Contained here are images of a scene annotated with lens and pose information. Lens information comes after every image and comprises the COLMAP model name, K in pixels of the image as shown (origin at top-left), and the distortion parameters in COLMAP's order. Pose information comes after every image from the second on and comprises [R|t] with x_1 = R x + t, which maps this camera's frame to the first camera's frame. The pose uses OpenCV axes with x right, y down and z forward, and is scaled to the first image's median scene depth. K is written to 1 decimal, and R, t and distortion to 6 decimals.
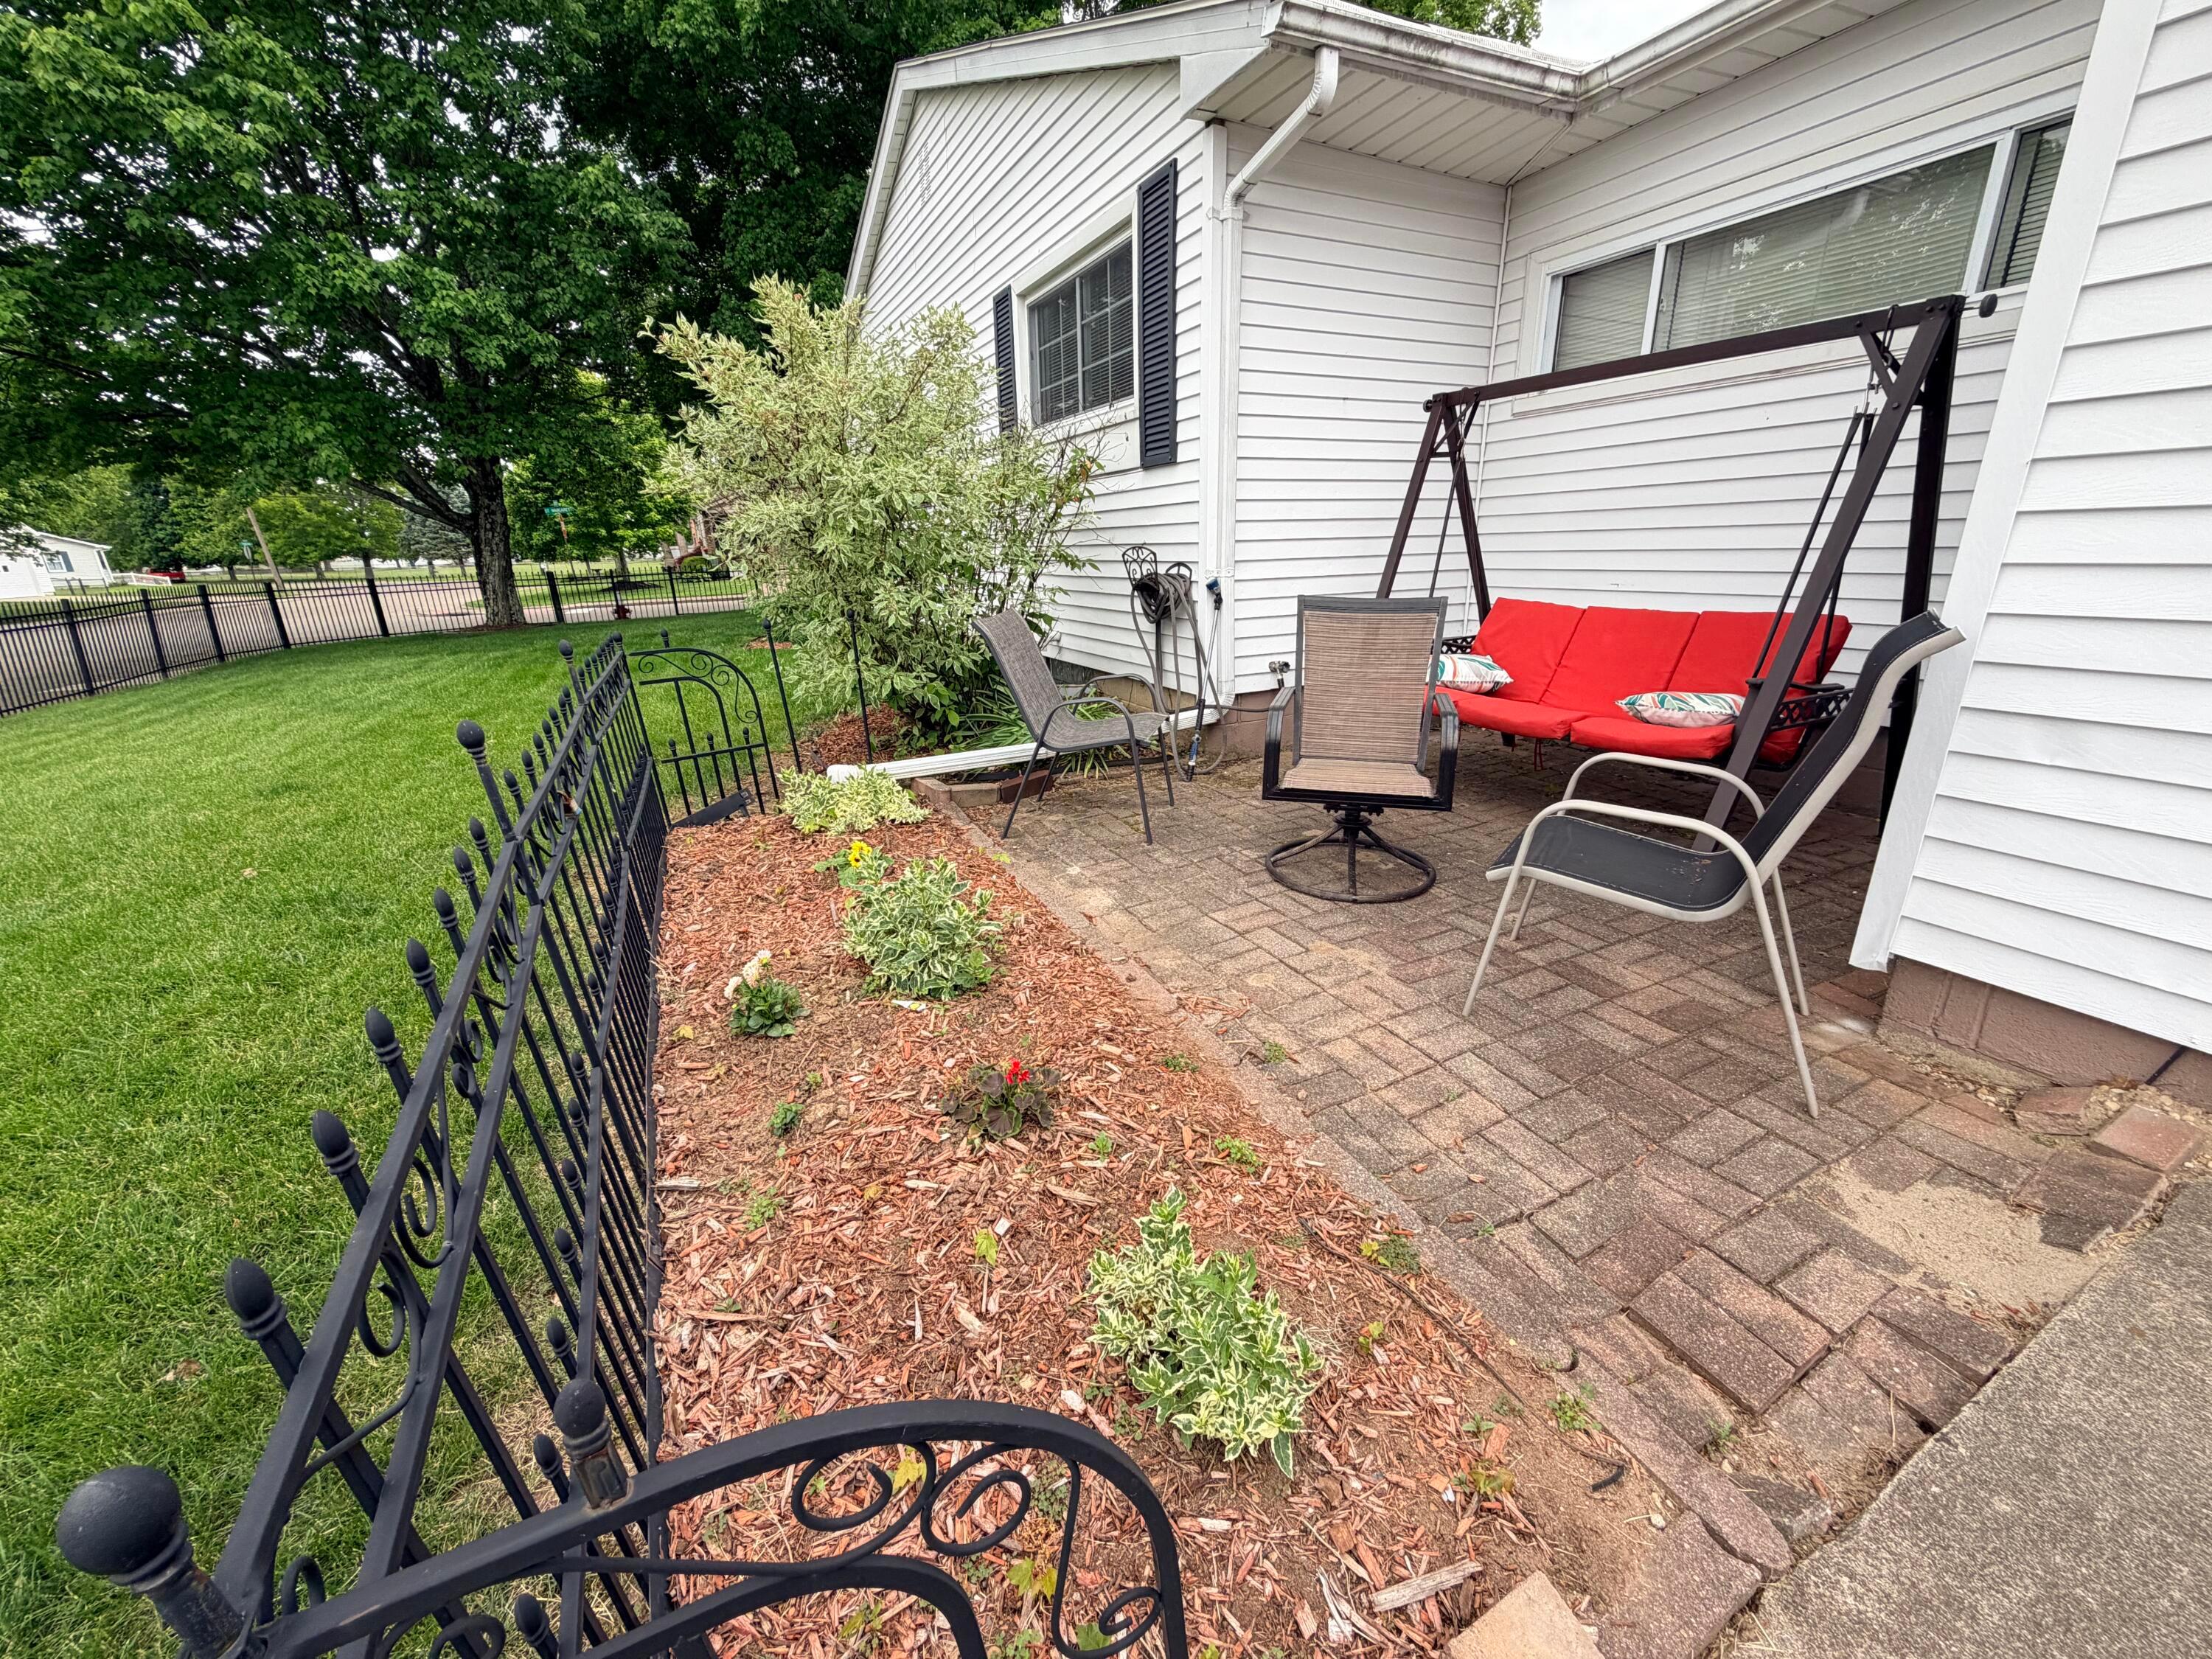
lens RADIAL K [[882.6, 0, 1106.0], [0, 882.6, 829.5], [0, 0, 1]] dist [-0.000432, -0.000119]
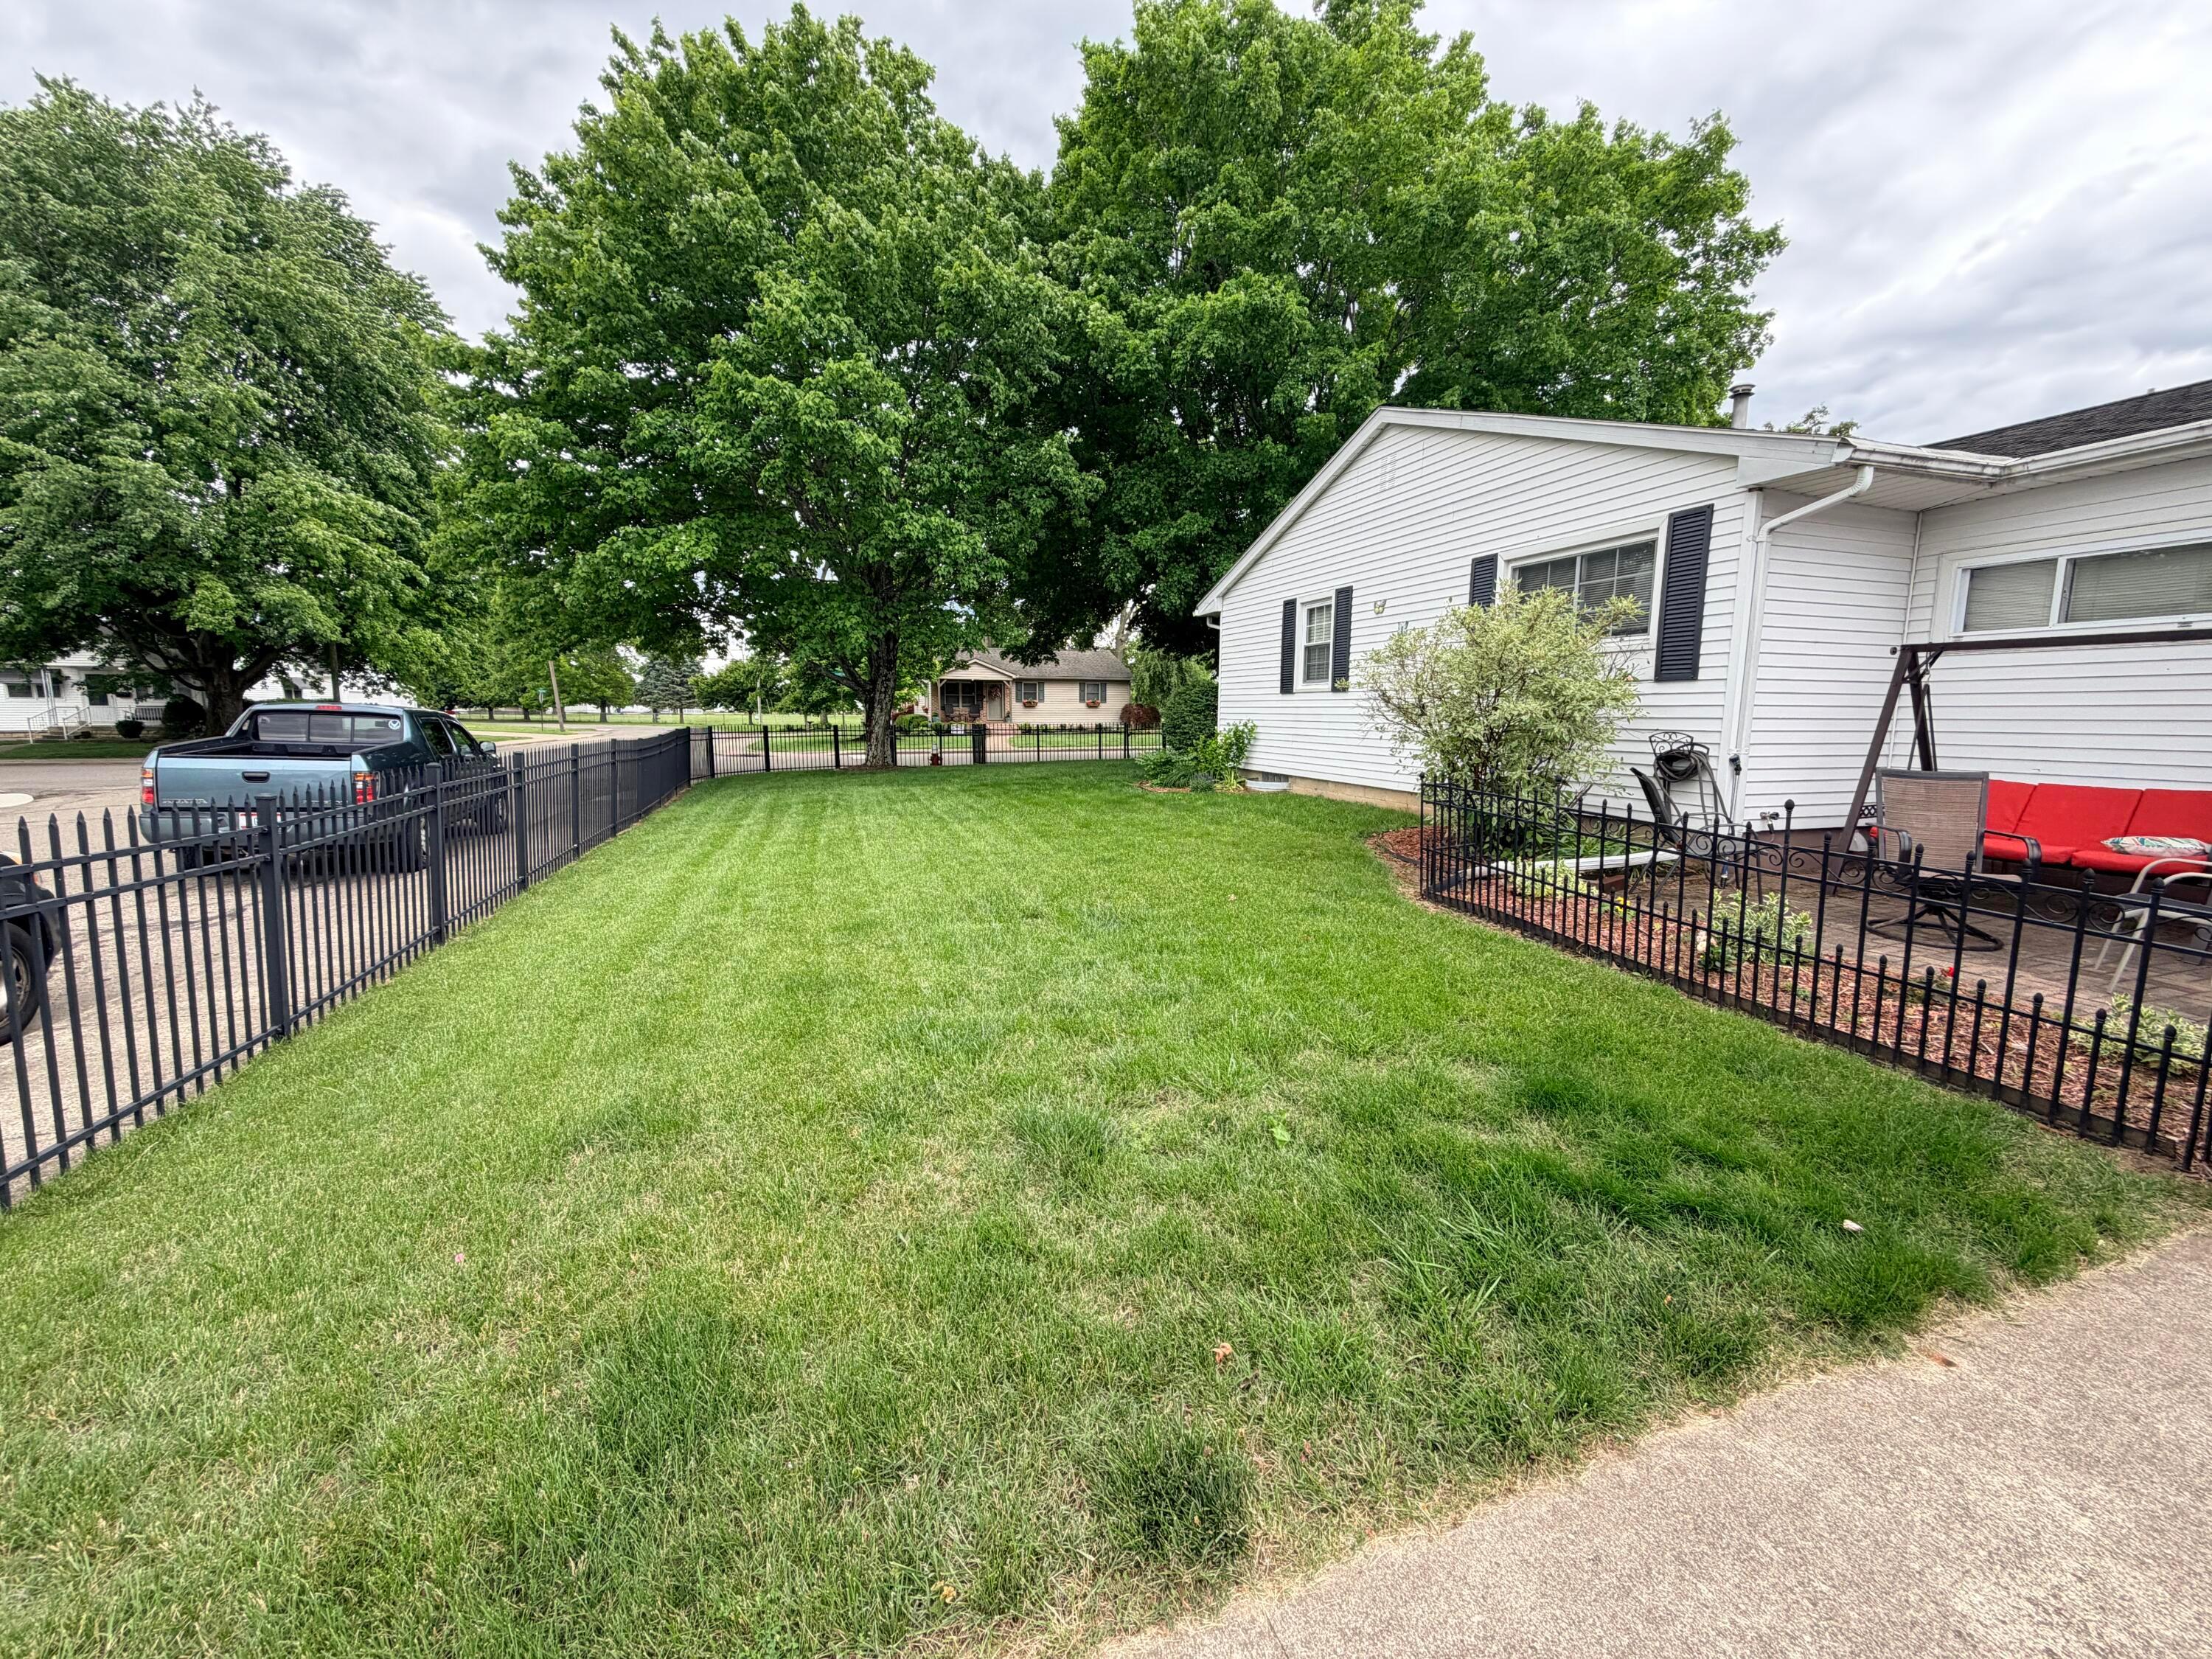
lens RADIAL K [[882.6, 0, 1106.0], [0, 882.6, 829.5], [0, 0, 1]] dist [-0.000432, -0.000119]
pose [[0.990588, 0.050733, -0.127130, -0.747340], [-0.072727, 0.981907, -0.174843, 0.181600], [0.115959, 0.182443, 0.976355, -0.570296]]
